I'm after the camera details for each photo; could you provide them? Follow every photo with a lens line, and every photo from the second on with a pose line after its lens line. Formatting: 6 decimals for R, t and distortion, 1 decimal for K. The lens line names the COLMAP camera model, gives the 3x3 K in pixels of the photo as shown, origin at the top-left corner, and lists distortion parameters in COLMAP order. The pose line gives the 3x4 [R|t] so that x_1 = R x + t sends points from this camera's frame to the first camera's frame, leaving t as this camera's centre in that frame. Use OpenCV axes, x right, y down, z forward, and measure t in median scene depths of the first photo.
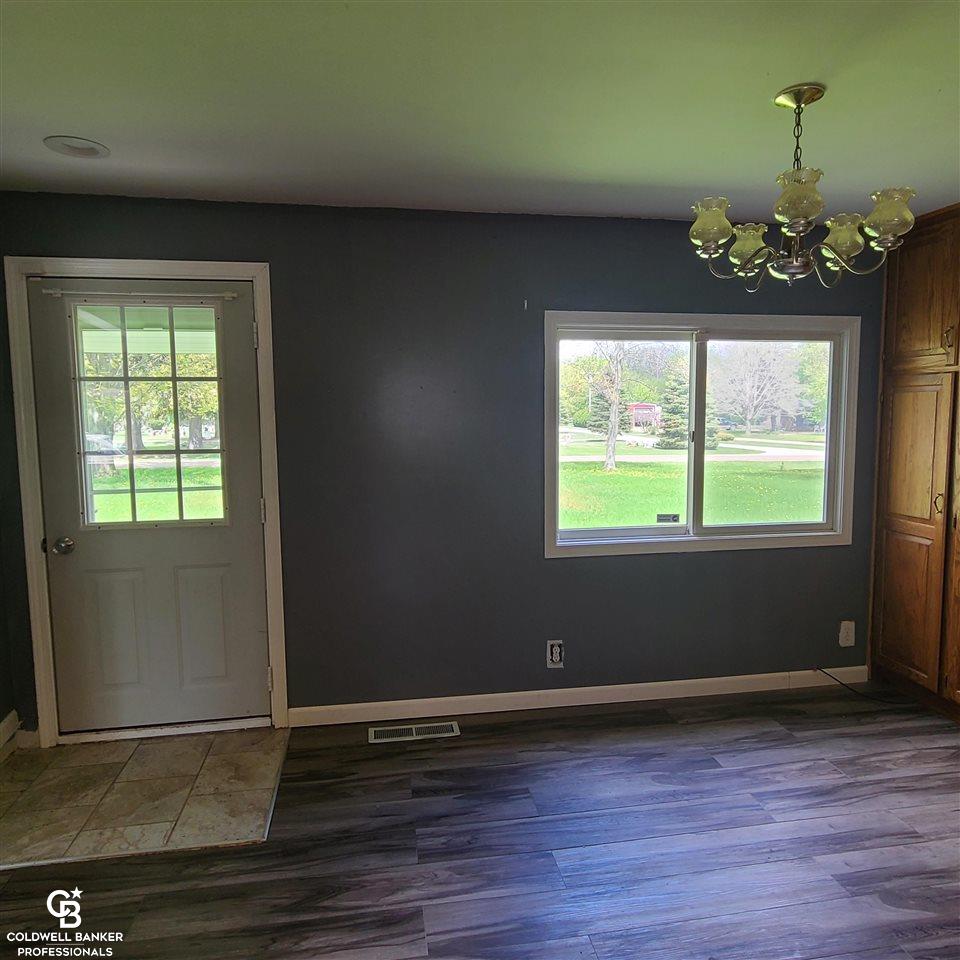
lens RADIAL K [[678.7, 0, 479.3], [0, 678.7, 477.5], [0, 0, 1]] dist [0.003643, -0.006852]
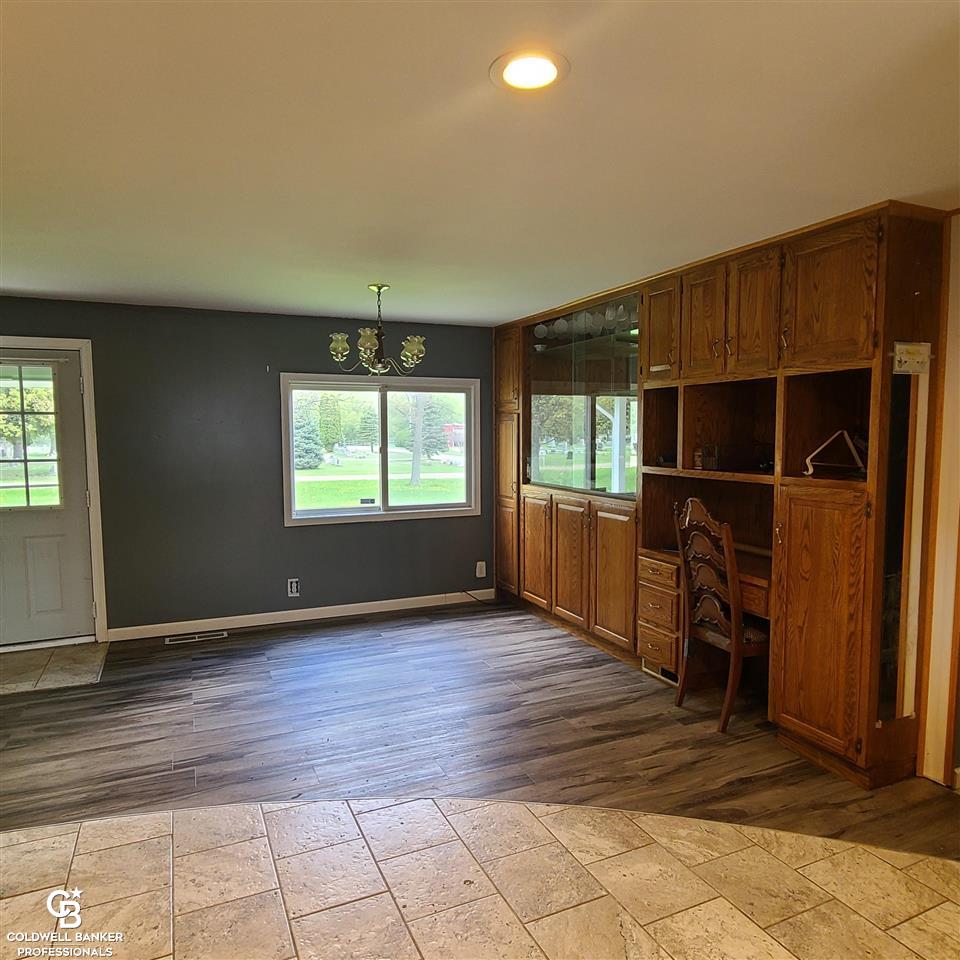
lens RADIAL K [[678.7, 0, 482.1], [0, 678.7, 483.3], [0, 0, 1]] dist [0.003643, -0.006852]
pose [[0.966272, -0.016051, 0.257021, 0.143086], [0.021468, 0.999602, -0.018285, 0.058739], [-0.256626, 0.023186, 0.966233, -0.691721]]
